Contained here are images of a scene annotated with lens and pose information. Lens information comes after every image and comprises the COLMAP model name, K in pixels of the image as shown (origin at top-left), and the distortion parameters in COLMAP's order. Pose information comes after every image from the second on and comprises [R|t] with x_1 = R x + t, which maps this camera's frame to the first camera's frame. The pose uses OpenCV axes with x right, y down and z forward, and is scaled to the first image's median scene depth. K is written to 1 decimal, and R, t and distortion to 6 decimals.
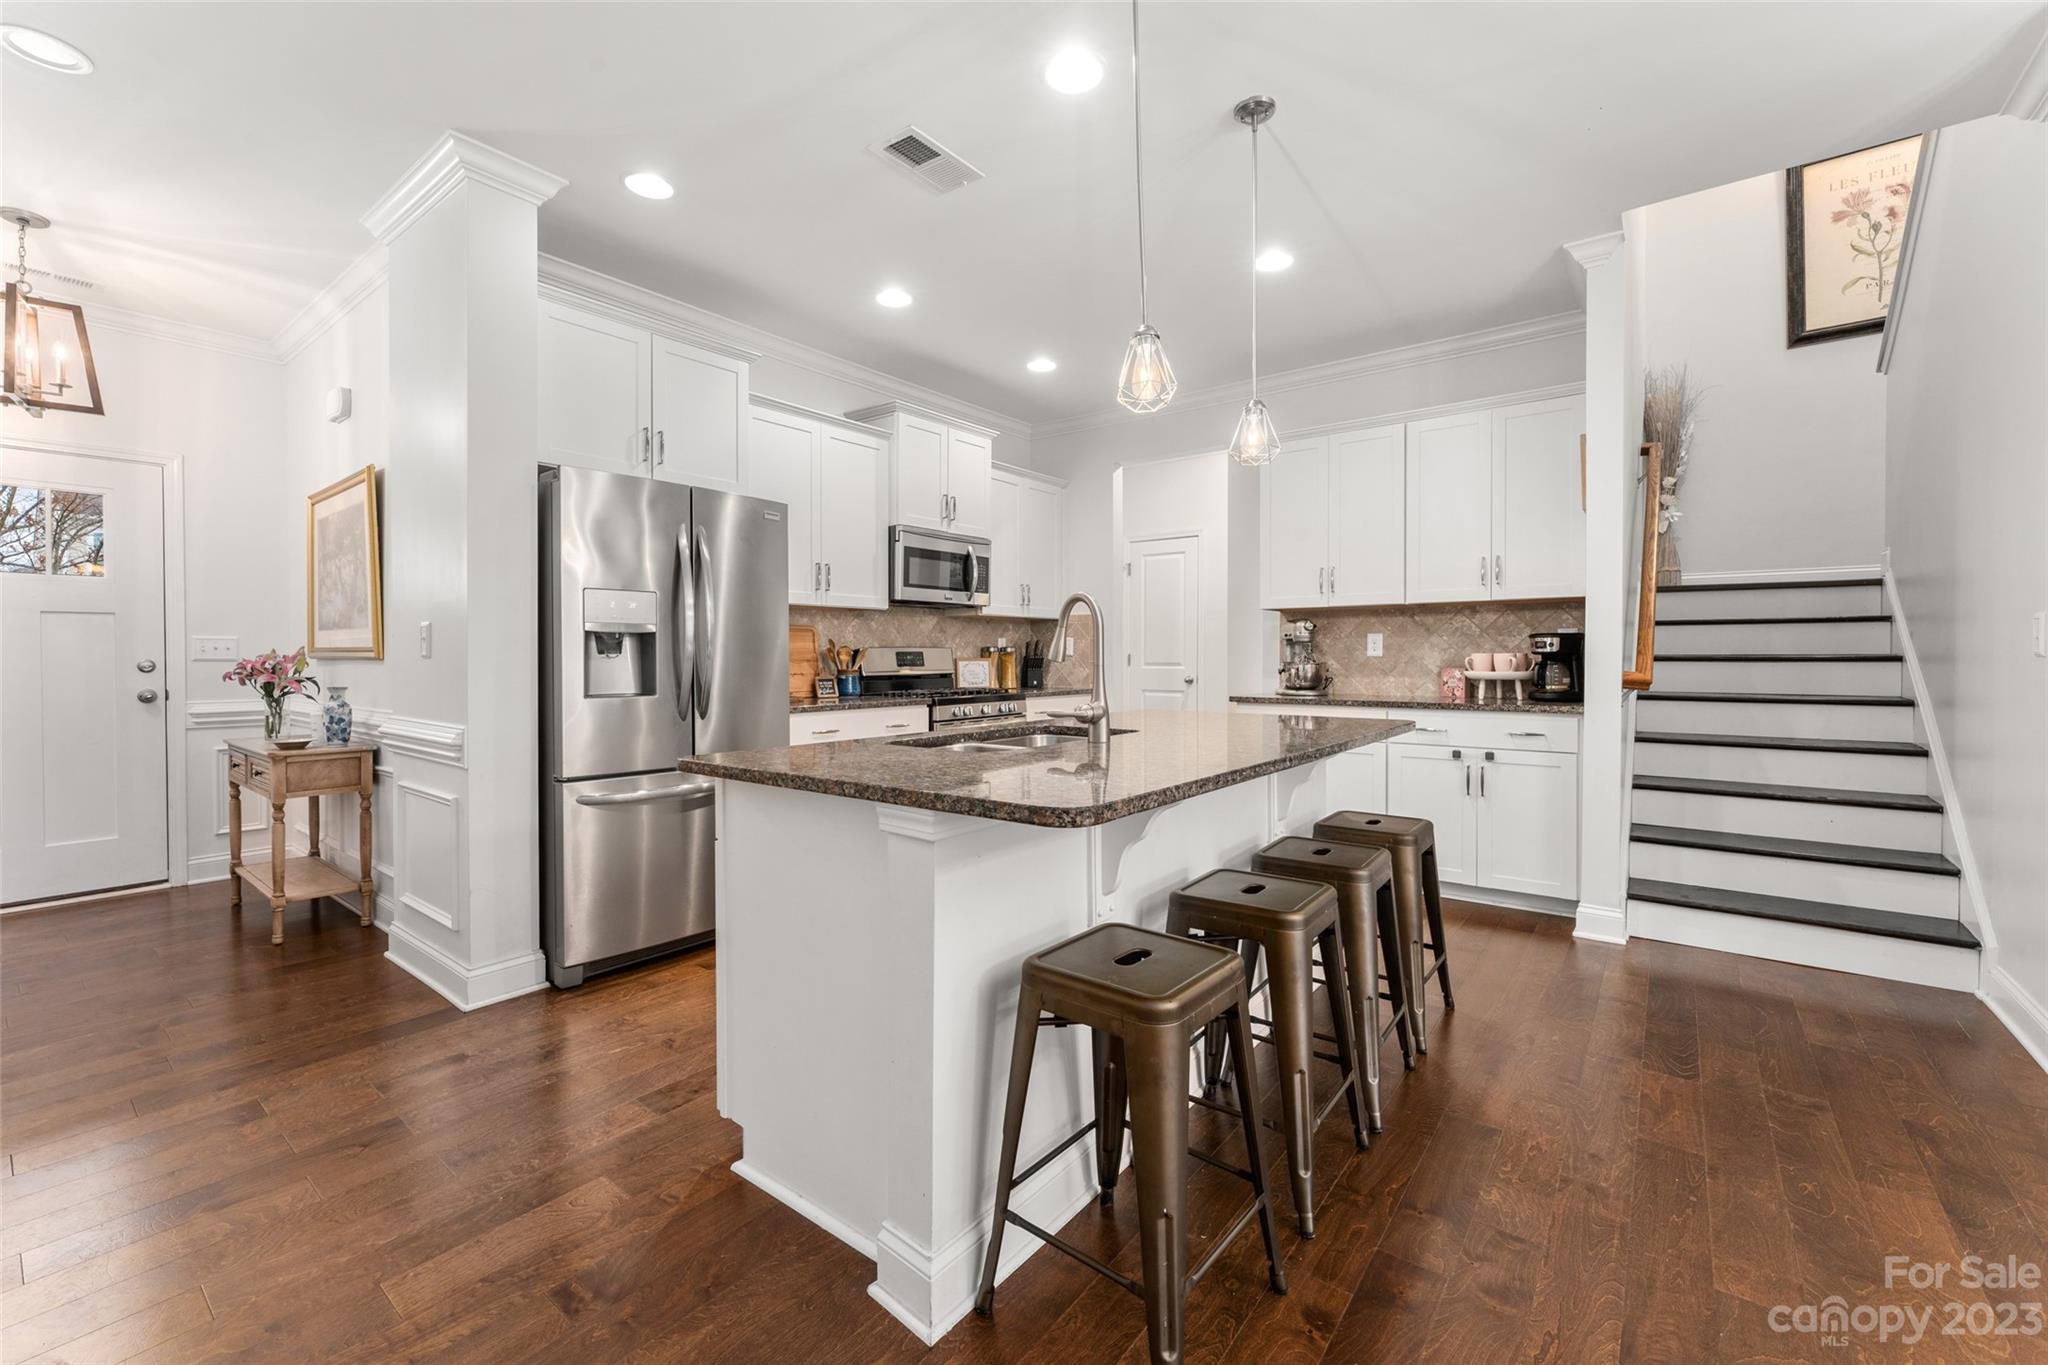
lens RADIAL K [[845.8, 0, 1018.7], [0, 845.8, 665.1], [0, 0, 1]] dist [-0.004694, 0.001487]
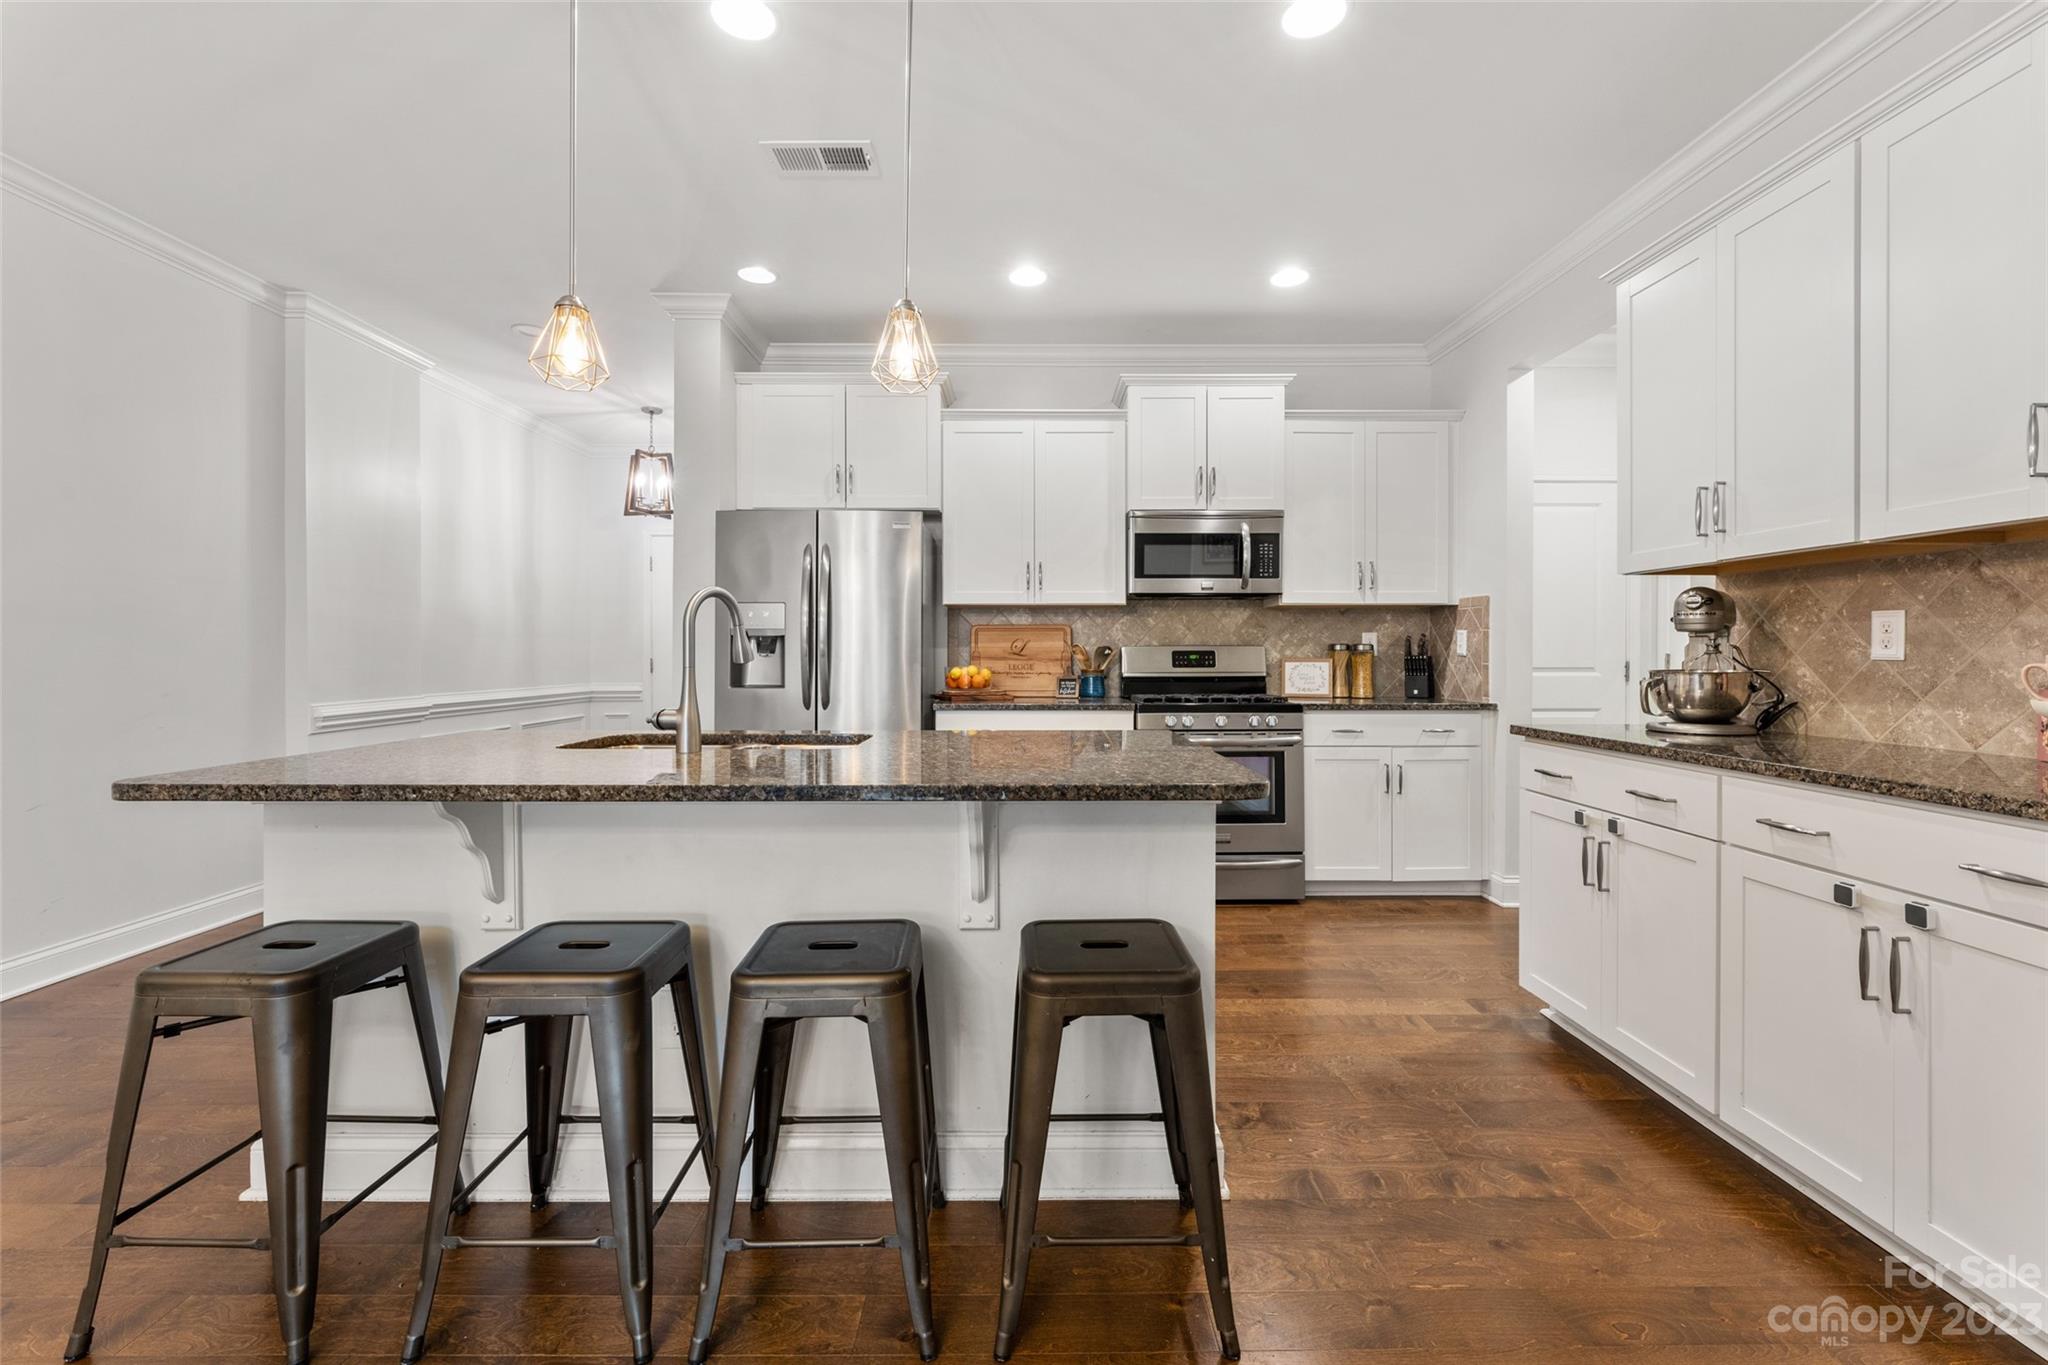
lens RADIAL K [[845.8, 0, 1016.7], [0, 845.8, 666.8], [0, 0, 1]] dist [-0.004694, 0.001487]
pose [[0.614084, 0.013995, -0.789117, 0.501239], [-0.009397, 0.999902, 0.010420, -0.007124], [0.789185, 0.001016, 0.614155, 0.348478]]
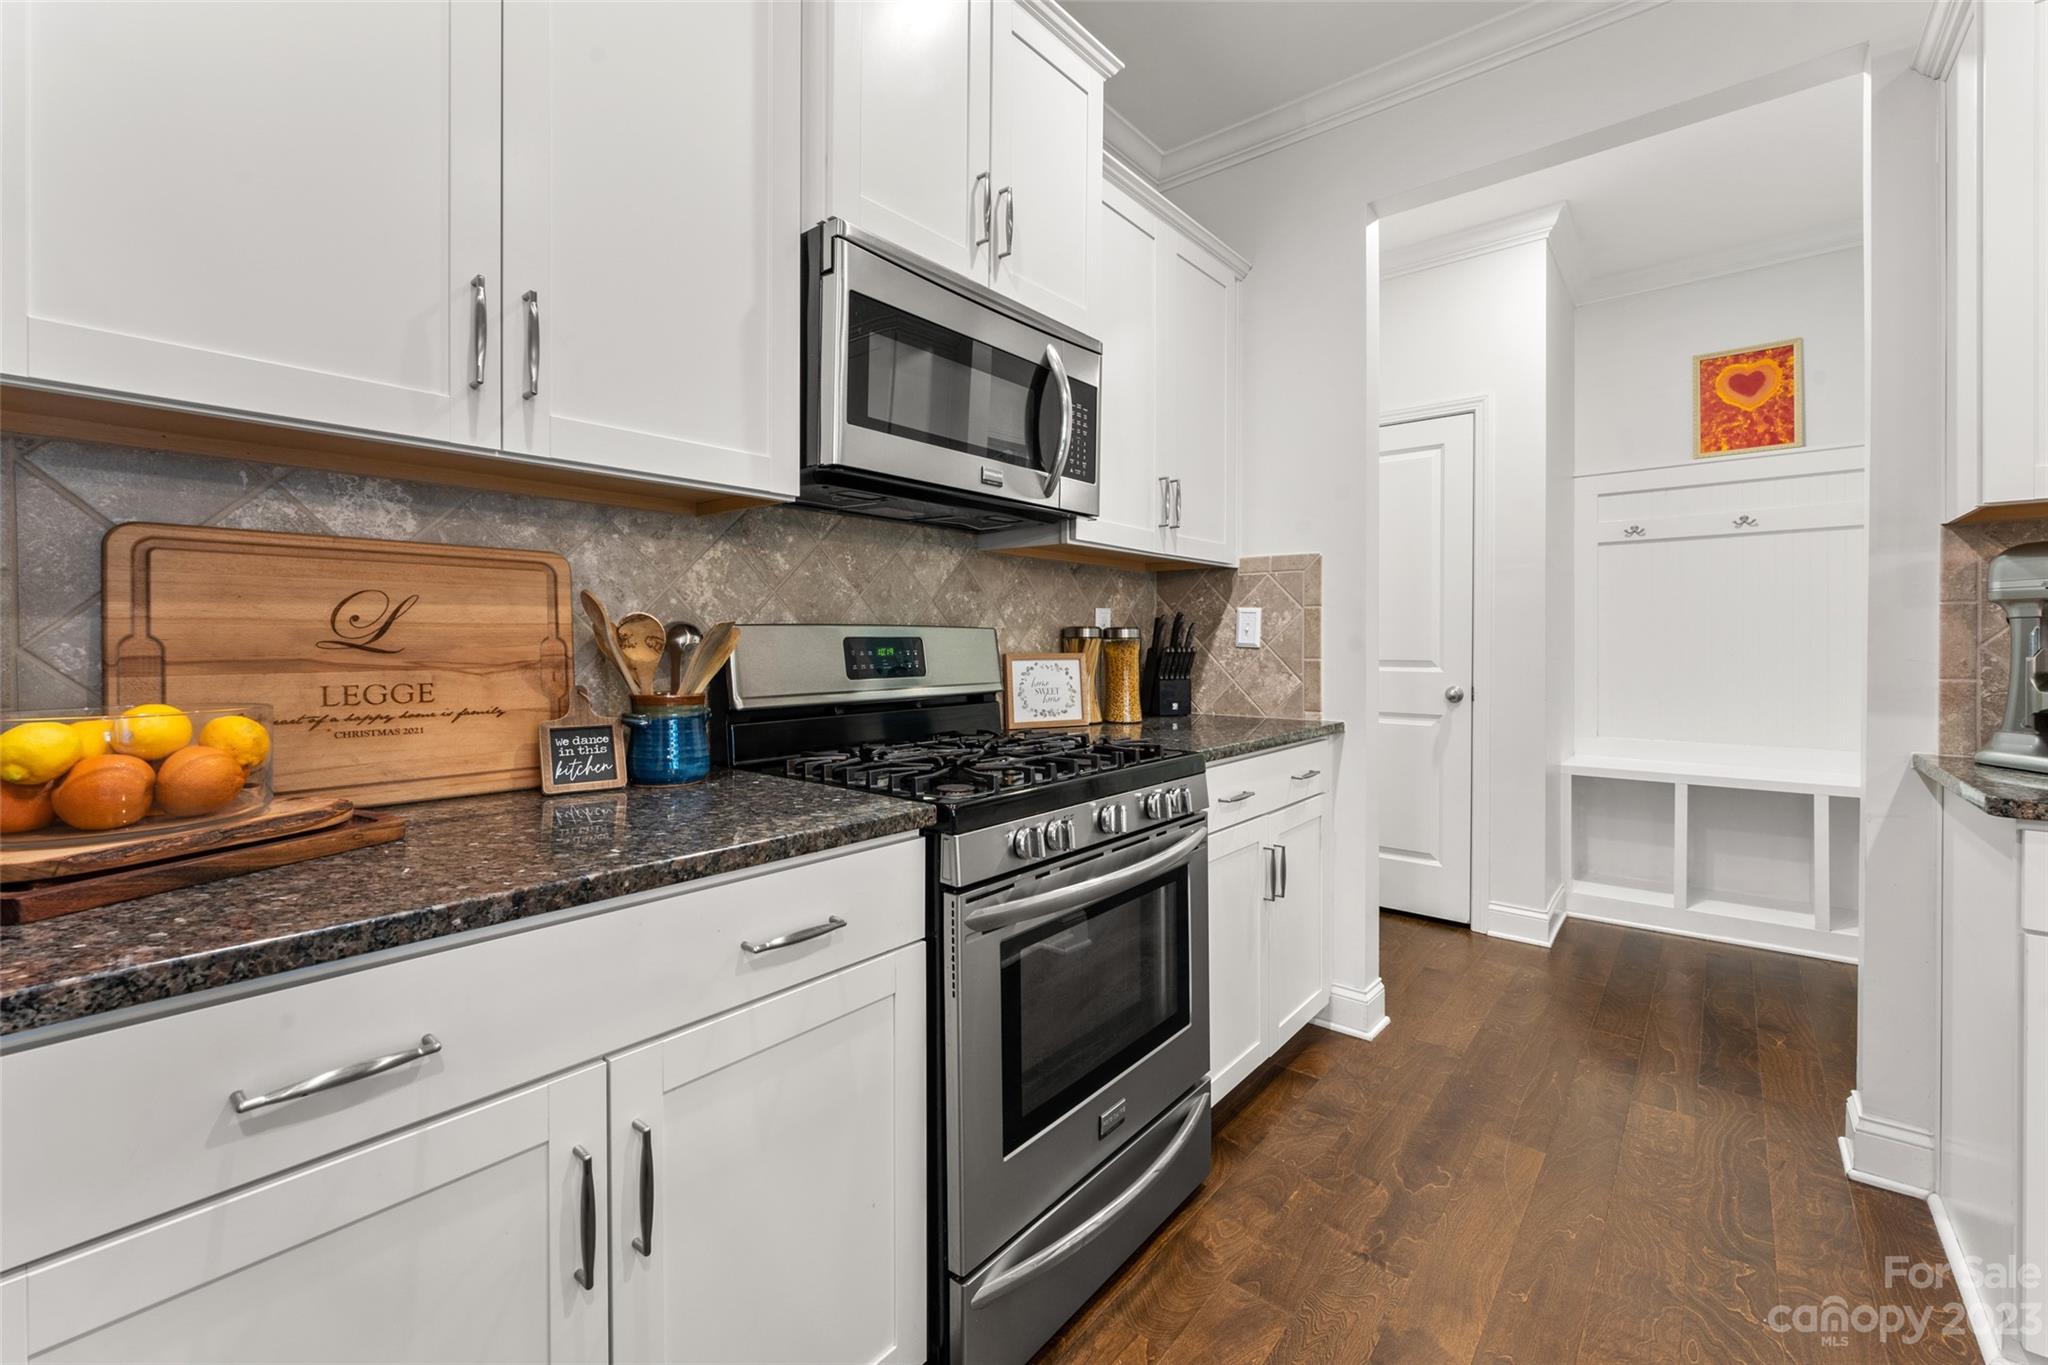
lens RADIAL K [[845.8, 0, 1009.7], [0, 845.8, 642.1], [0, 0, 1]] dist [-0.004694, 0.001487]
pose [[0.999233, 0.001667, -0.039112, -0.066241], [-0.002190, 0.999908, -0.013350, -0.009867], [0.039086, 0.013425, 0.999146, 0.701126]]
